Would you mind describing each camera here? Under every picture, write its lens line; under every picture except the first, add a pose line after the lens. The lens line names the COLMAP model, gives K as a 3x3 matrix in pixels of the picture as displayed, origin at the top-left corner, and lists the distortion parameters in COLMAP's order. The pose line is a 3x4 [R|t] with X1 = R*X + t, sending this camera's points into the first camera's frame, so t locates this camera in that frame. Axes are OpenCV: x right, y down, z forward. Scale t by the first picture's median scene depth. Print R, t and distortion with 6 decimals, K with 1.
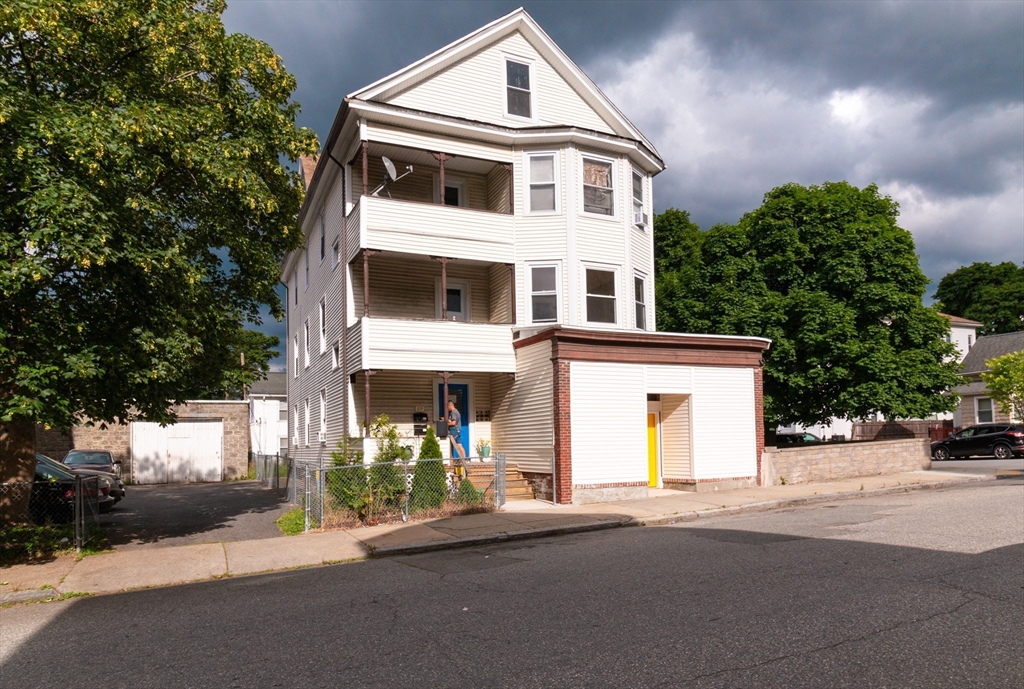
lens RADIAL K [[646.7, 0, 511.5], [0, 646.7, 429.0], [0, 0, 1]] dist [0.003668, -0.000031]
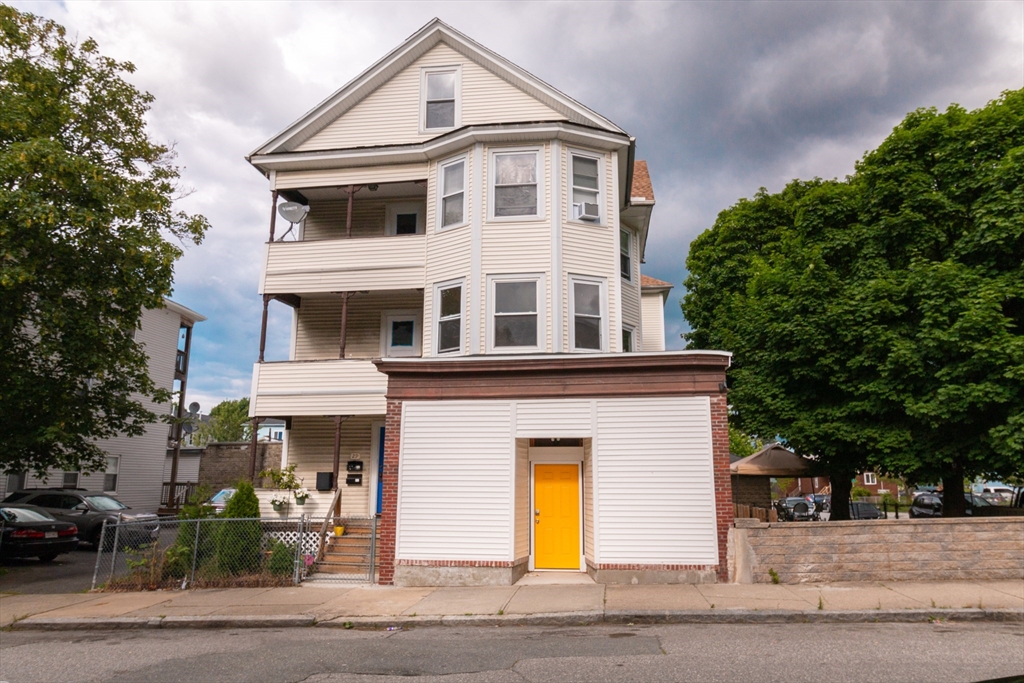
lens RADIAL K [[695.8, 0, 512.0], [0, 695.8, 341.5], [0, 0, 1]] dist [0.001612, -0.000870]
pose [[0.849578, -0.083536, -0.520806, 0.581540], [-0.005046, 0.986047, -0.166391, -0.029546], [0.527439, 0.143990, 0.837302, 0.287277]]
